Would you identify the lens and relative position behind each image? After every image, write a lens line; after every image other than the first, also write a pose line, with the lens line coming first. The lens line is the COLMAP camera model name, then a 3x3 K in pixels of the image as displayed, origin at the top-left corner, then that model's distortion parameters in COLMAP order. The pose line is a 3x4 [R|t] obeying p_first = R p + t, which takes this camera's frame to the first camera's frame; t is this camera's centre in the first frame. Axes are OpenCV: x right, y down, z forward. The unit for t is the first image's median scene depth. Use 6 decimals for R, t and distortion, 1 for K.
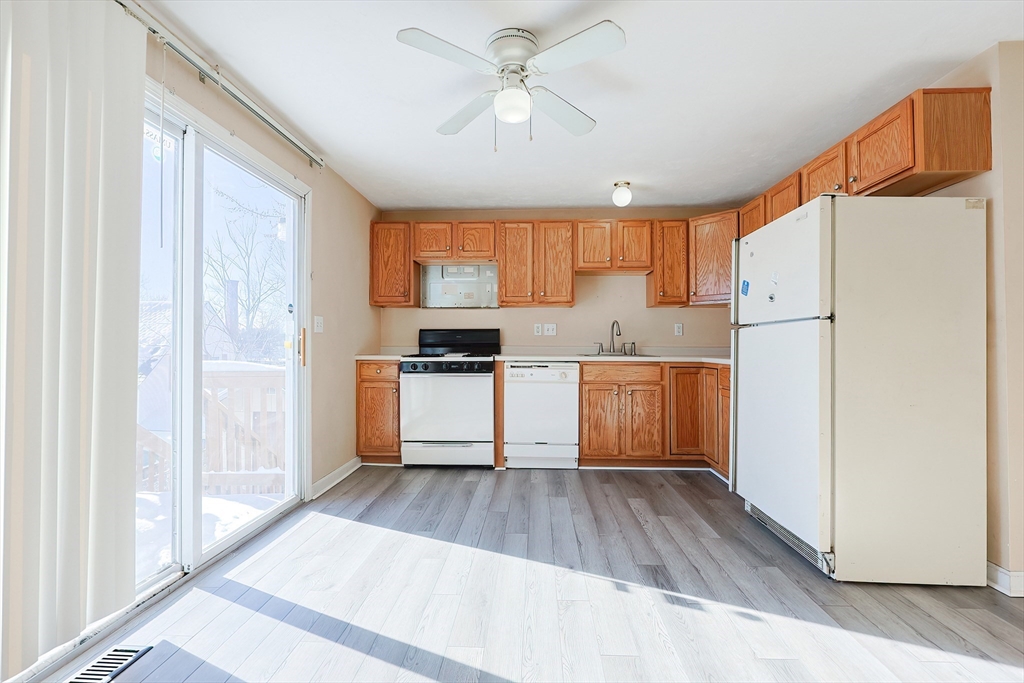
lens RADIAL K [[443.1, 0, 515.0], [0, 443.1, 343.6], [0, 0, 1]] dist [0.000647, -0.000547]
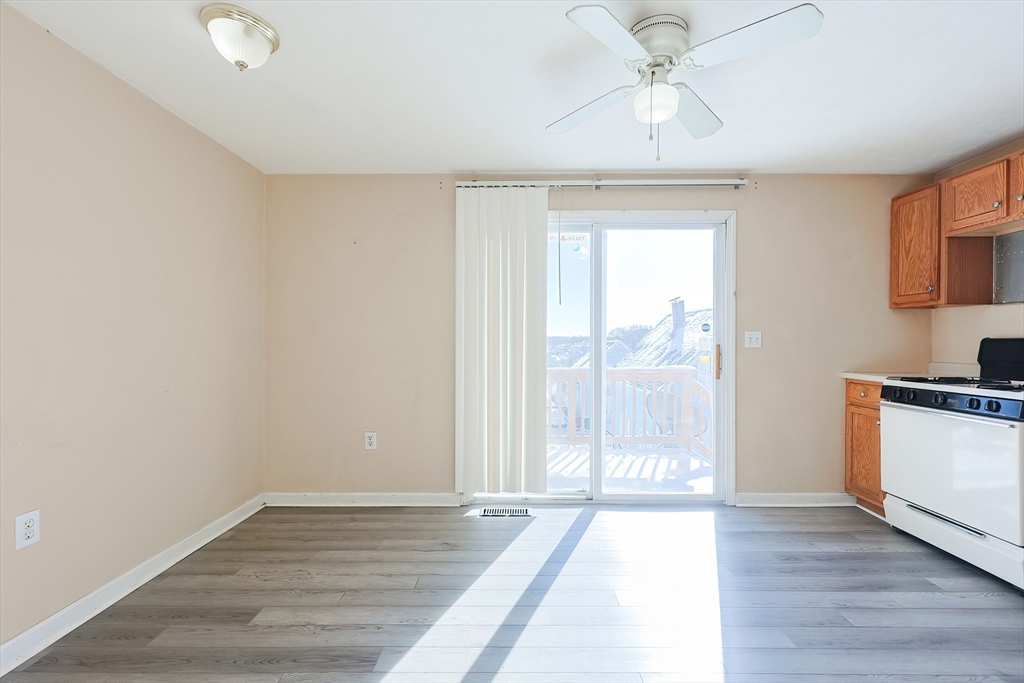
lens RADIAL K [[443.1, 0, 520.4], [0, 443.1, 347.0], [0, 0, 1]] dist [0.000647, -0.000547]
pose [[0.049161, 0.010922, -0.998731, 0.469769], [0.001736, 0.999938, 0.011020, -0.032985], [0.998789, -0.002276, 0.049139, 0.360834]]
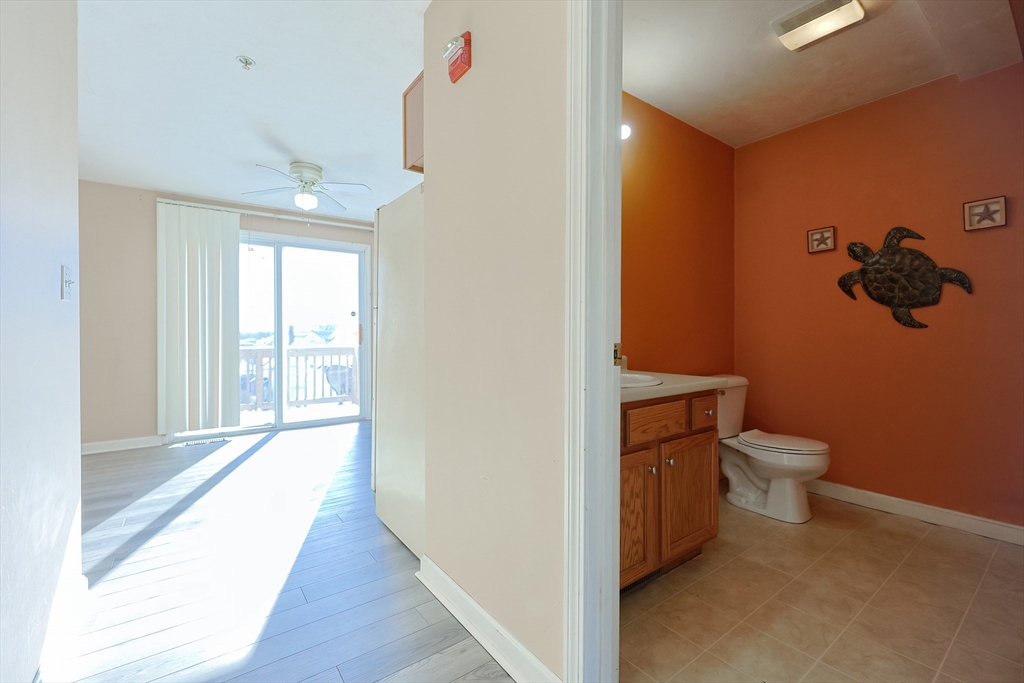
lens RADIAL K [[443.1, 0, 519.7], [0, 443.1, 336.7], [0, 0, 1]] dist [0.000647, -0.000547]
pose [[0.642985, -0.000335, -0.765879, 1.057487], [0.005424, 0.999977, 0.004116, 0.010276], [0.765859, -0.006800, 0.642972, 0.259281]]
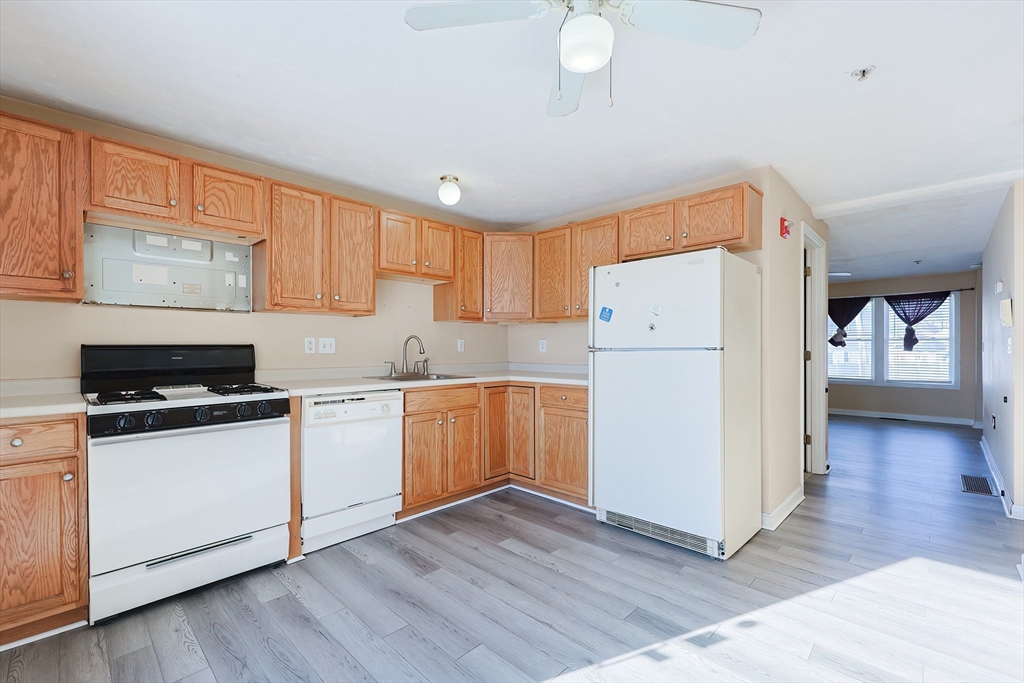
lens RADIAL K [[443.1, 0, 509.0], [0, 443.1, 349.5], [0, 0, 1]] dist [0.000647, -0.000547]
pose [[0.664062, -0.006685, 0.747648, -0.323316], [0.000432, 0.999963, 0.008557, -0.036554], [-0.747678, -0.005360, 0.664040, 0.336885]]
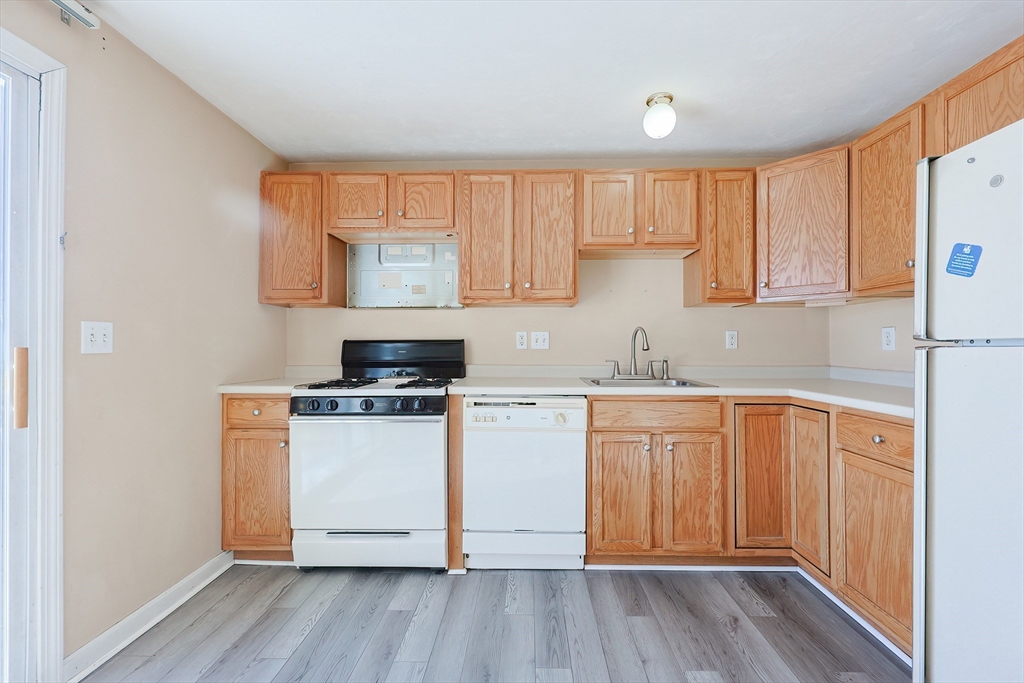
lens RADIAL K [[443.1, 0, 521.0], [0, 443.1, 340.6], [0, 0, 1]] dist [0.000647, -0.000547]
pose [[0.999720, -0.001885, 0.023573, 0.040594], [0.002061, 0.999970, -0.007456, -0.030659], [-0.023558, 0.007503, 0.999694, 0.399926]]
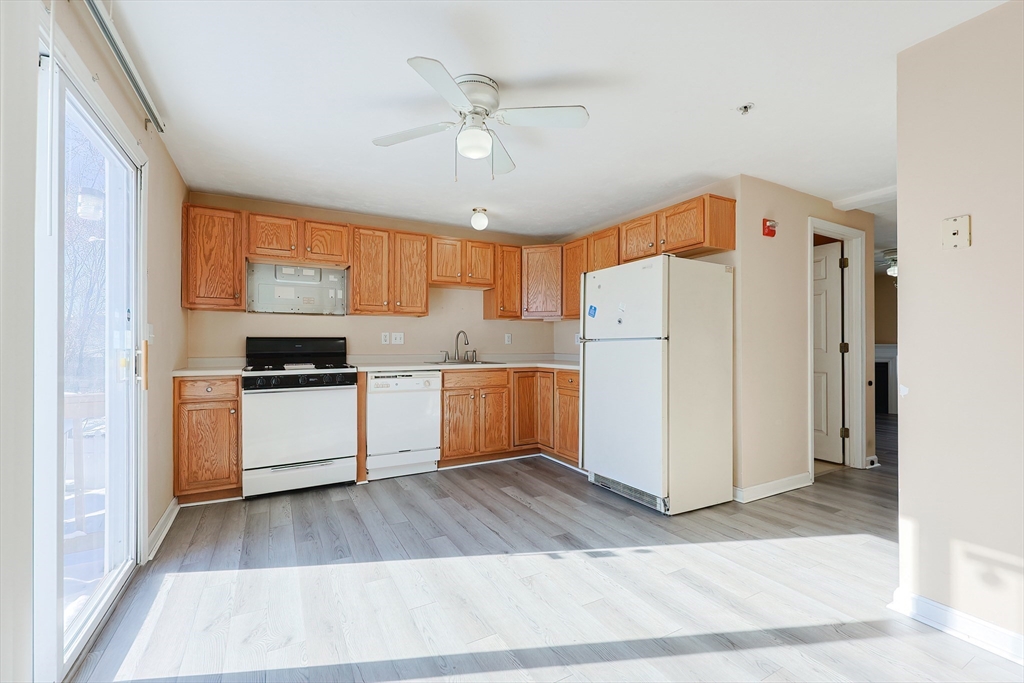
lens RADIAL K [[443.1, 0, 513.2], [0, 443.1, 341.2], [0, 0, 1]] dist [0.000647, -0.000547]
pose [[0.852382, 0.001747, 0.522916, -0.266910], [0.001282, 0.999984, -0.005431, -0.022362], [-0.522918, 0.005300, 0.852367, 0.002512]]
